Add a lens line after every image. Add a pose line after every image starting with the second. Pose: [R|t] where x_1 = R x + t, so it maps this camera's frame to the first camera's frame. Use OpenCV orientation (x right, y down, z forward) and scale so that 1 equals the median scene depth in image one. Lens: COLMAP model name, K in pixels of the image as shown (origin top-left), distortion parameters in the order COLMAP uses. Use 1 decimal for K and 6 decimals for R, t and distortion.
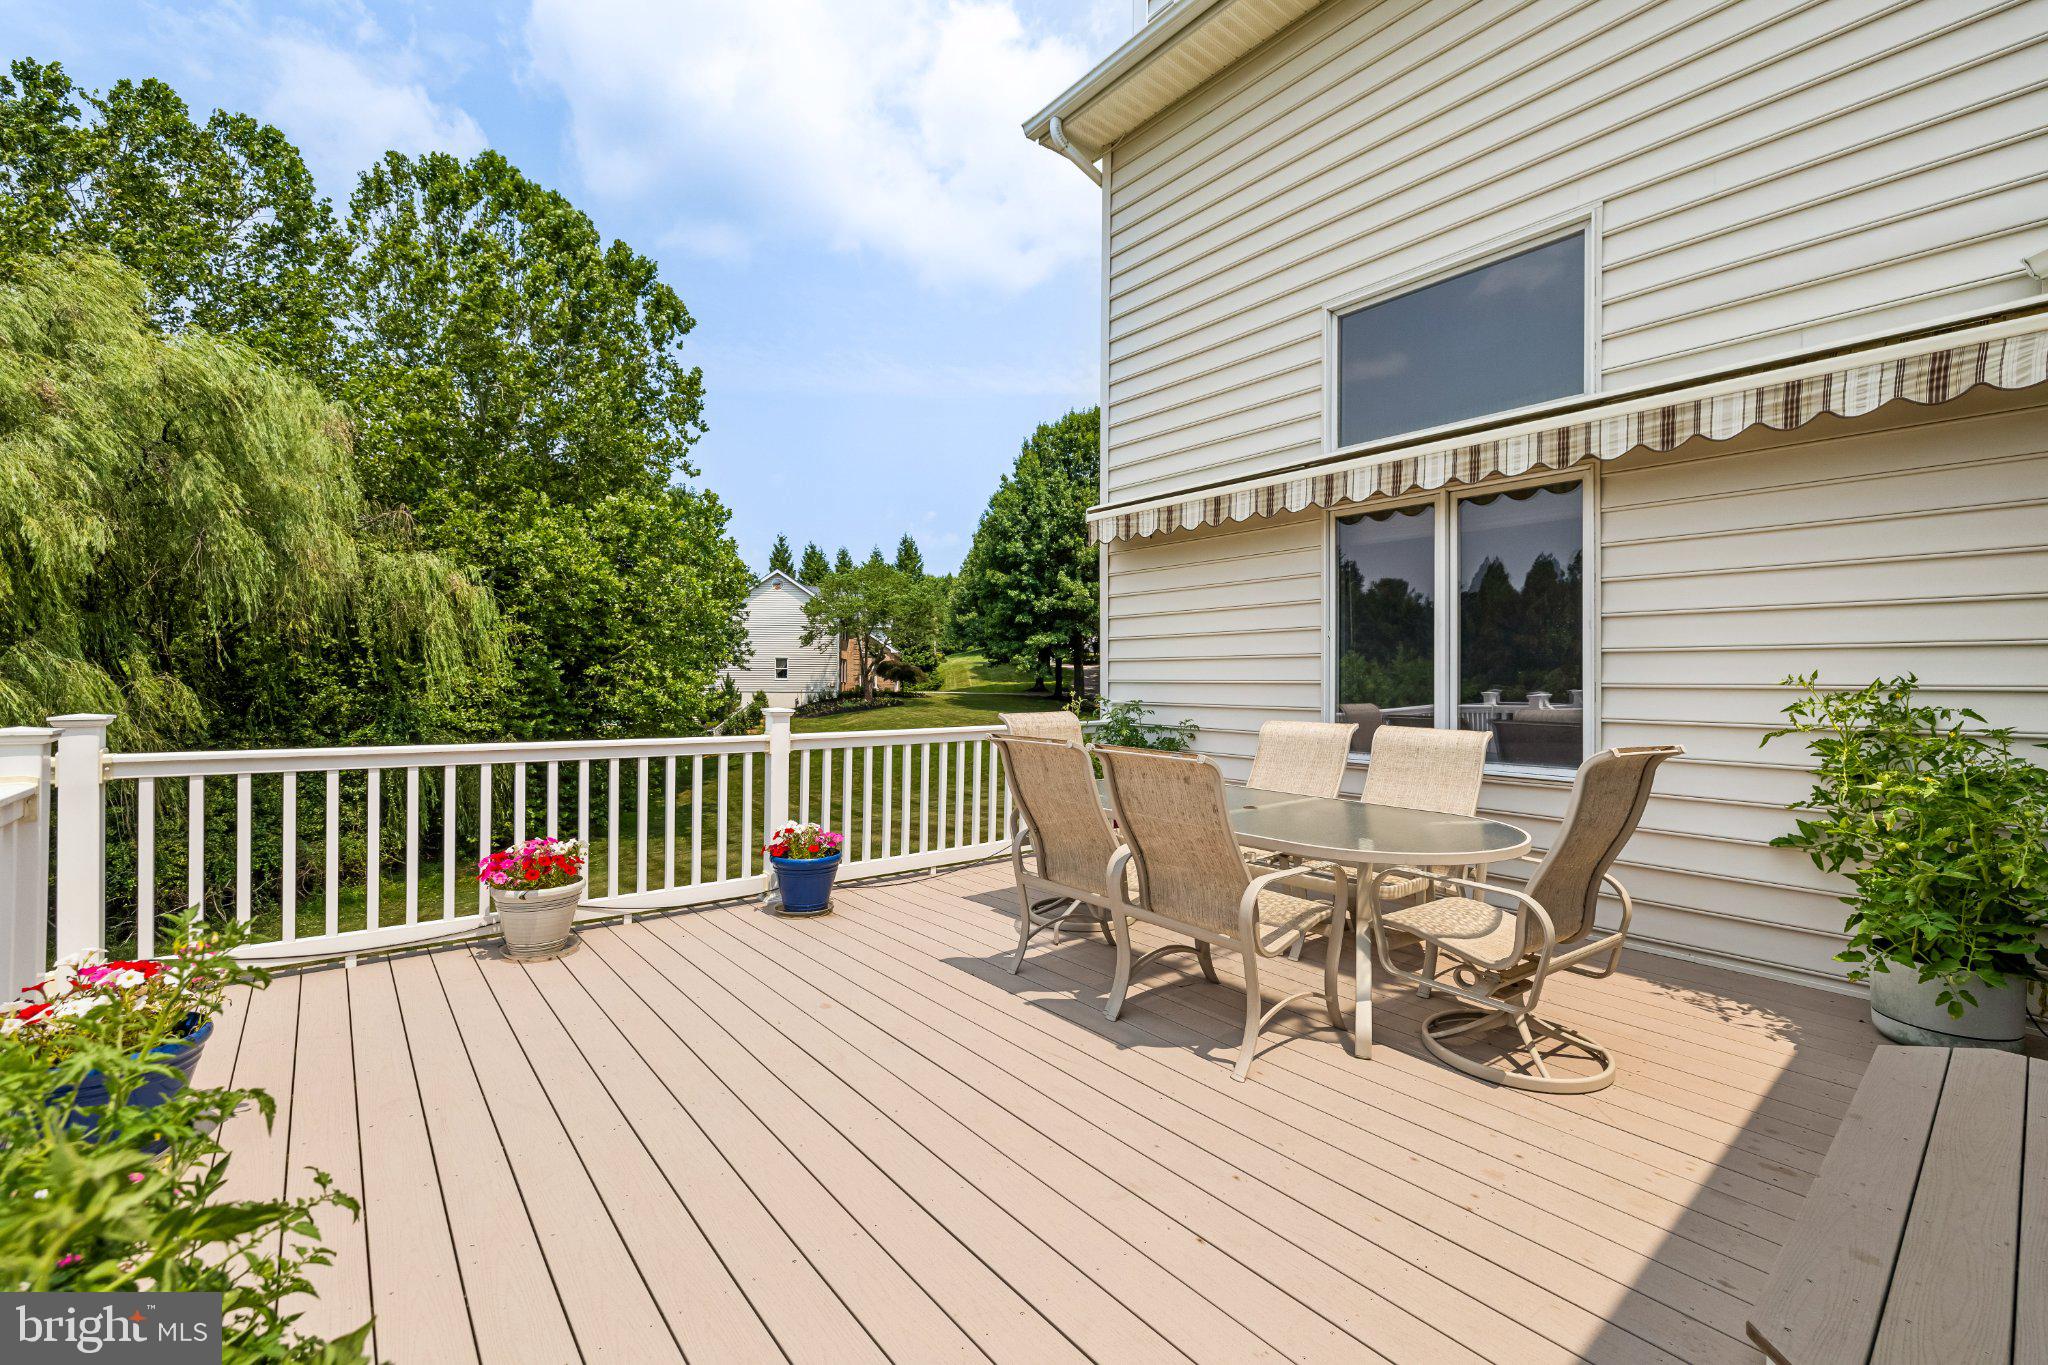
lens RADIAL K [[857.9, 0, 1023.7], [0, 857.9, 670.9], [0, 0, 1]] dist [-0.000928, 0.000832]
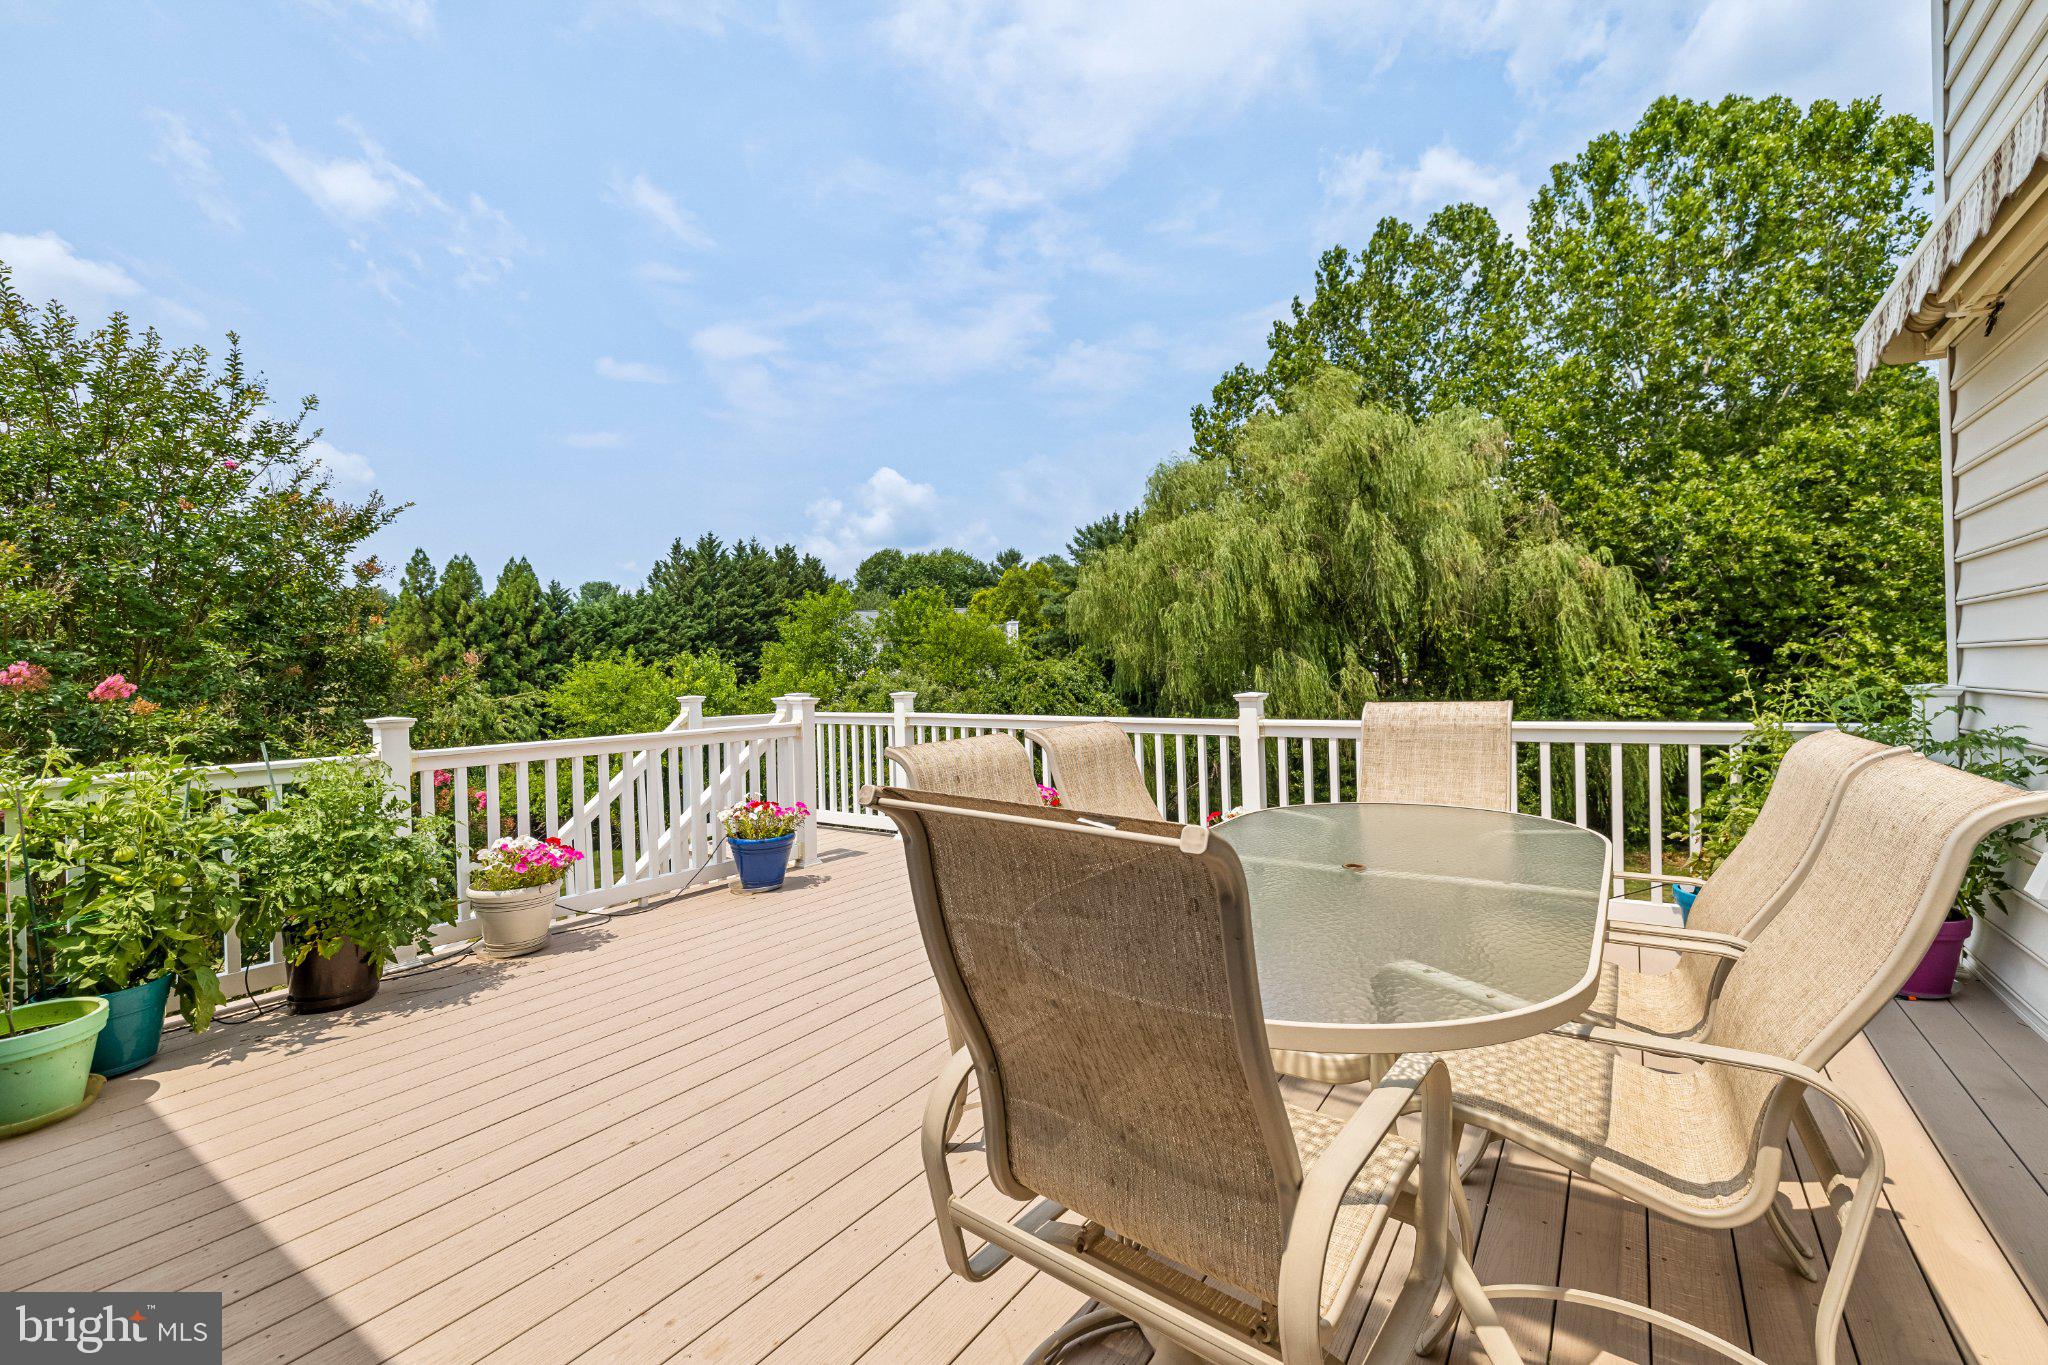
lens RADIAL K [[857.9, 0, 1034.3], [0, 857.9, 666.8], [0, 0, 1]] dist [-0.000928, 0.000832]
pose [[0.255361, -0.015939, -0.966715, 0.329457], [0.028960, 0.999542, -0.008831, 0.009273], [0.966412, -0.025741, 0.255705, 0.287755]]
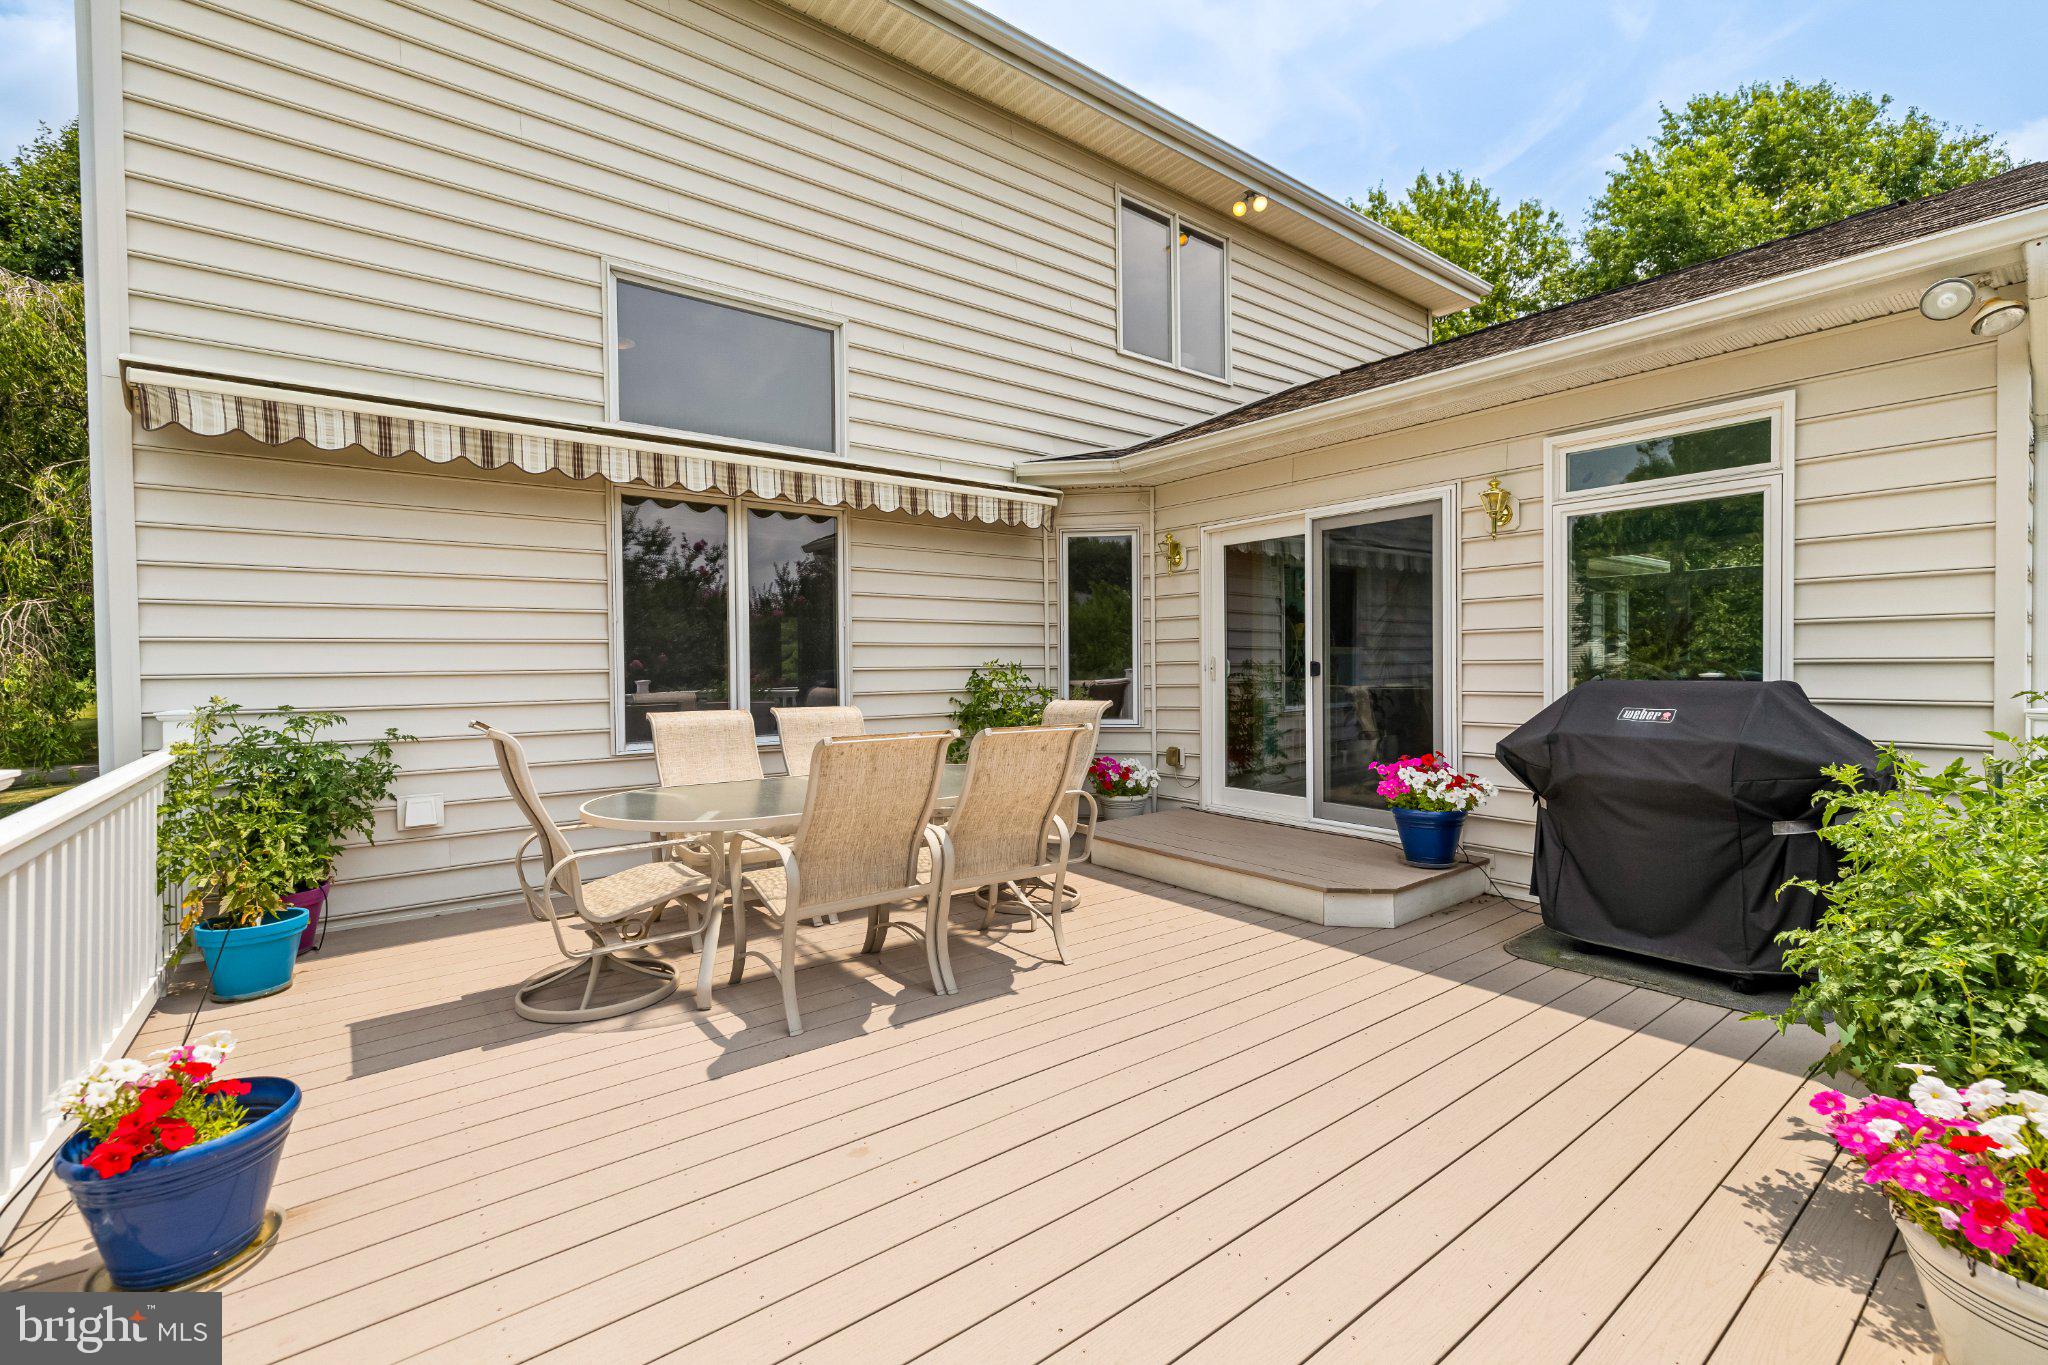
lens RADIAL K [[857.9, 0, 1009.3], [0, 857.9, 685.7], [0, 0, 1]] dist [-0.000928, 0.000832]
pose [[0.035205, -0.011945, 0.999309, -0.313143], [0.014194, 0.999834, 0.011452, 0.012610], [-0.999279, 0.013781, 0.035368, 0.312553]]
